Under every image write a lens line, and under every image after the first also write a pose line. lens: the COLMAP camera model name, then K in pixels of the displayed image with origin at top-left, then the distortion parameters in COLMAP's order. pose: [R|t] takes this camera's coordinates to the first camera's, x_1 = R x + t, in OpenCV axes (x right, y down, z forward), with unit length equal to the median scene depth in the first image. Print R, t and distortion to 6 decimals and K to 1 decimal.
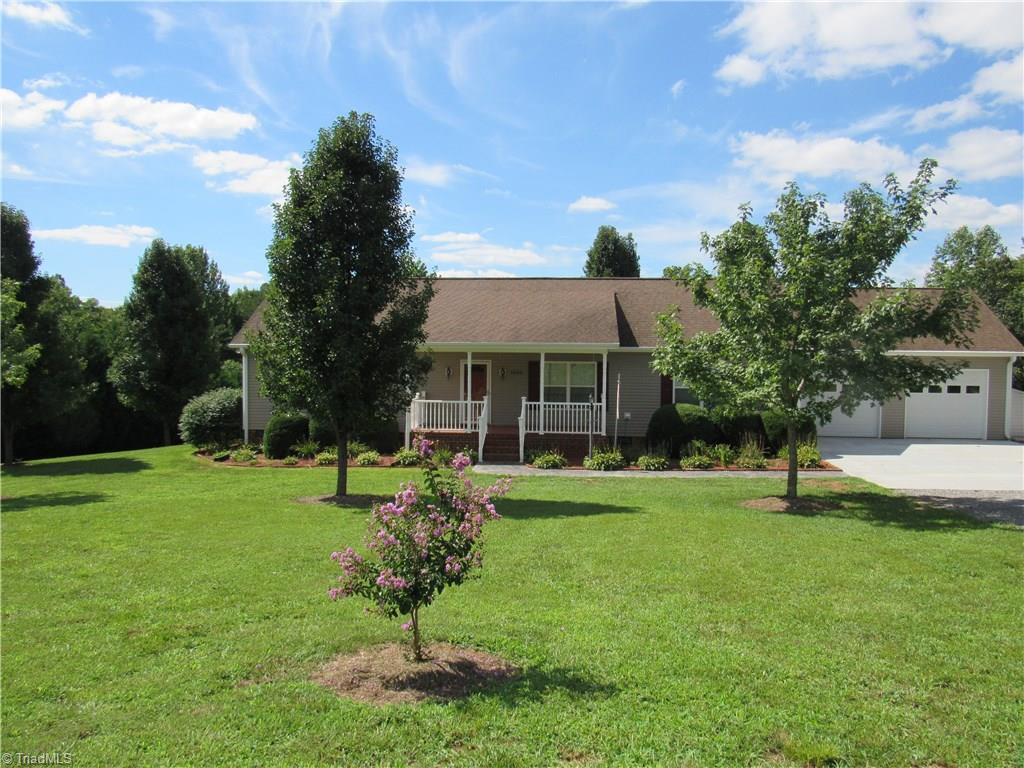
lens RADIAL K [[809.4, 0, 512.0], [0, 809.4, 384.0], [0, 0, 1]] dist [-0.008864, -0.000651]
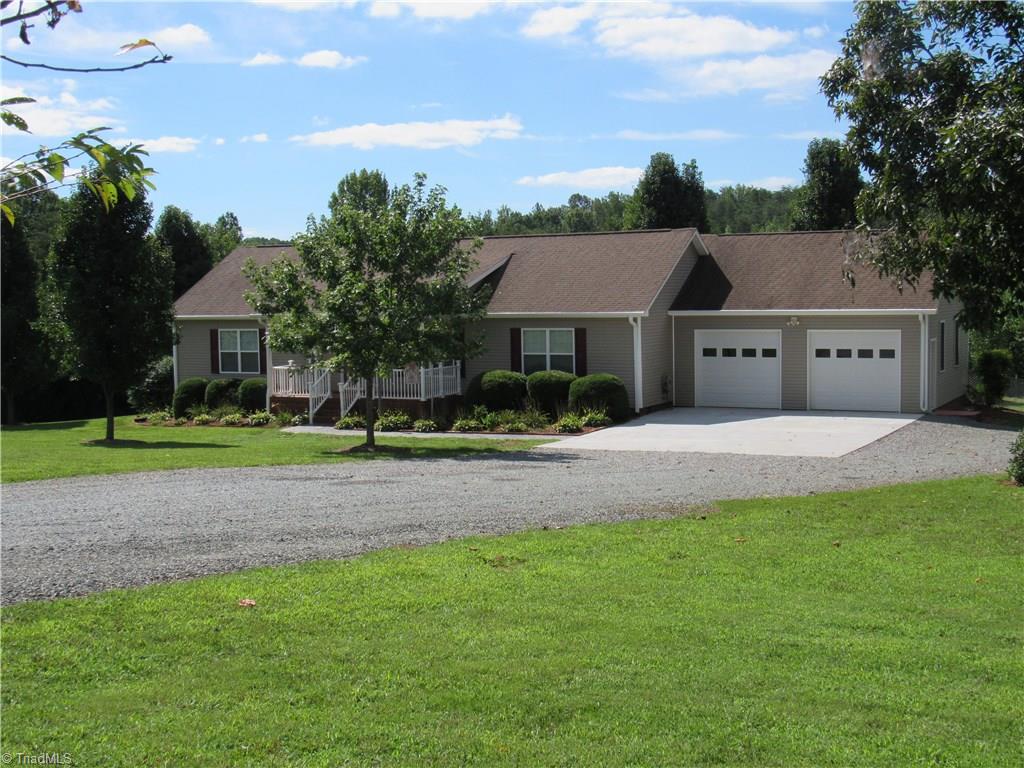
lens RADIAL K [[1340.9, 0, 512.0], [0, 1340.9, 384.0], [0, 0, 1]] dist [-0.045211, -0.001191]
pose [[0.922432, 0.003343, -0.386145, 0.842266], [0.009295, 0.999481, 0.030857, -0.009803], [0.386047, -0.032053, 0.921922, -0.518031]]
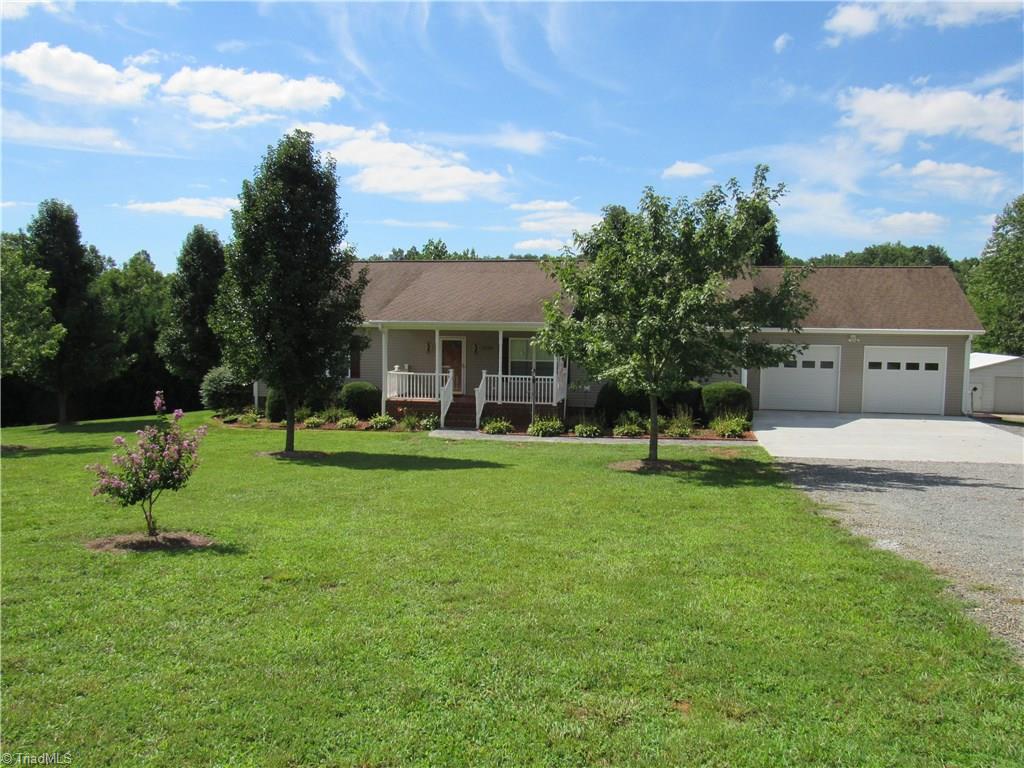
lens RADIAL K [[820.4, 0, 512.0], [0, 820.4, 384.0], [0, 0, 1]] dist [-0.003261, 0.009297]
pose [[0.993763, 0.011196, -0.110947, 0.171318], [-0.007235, 0.999324, 0.036038, -0.006002], [0.111276, -0.035011, 0.993173, -0.118153]]
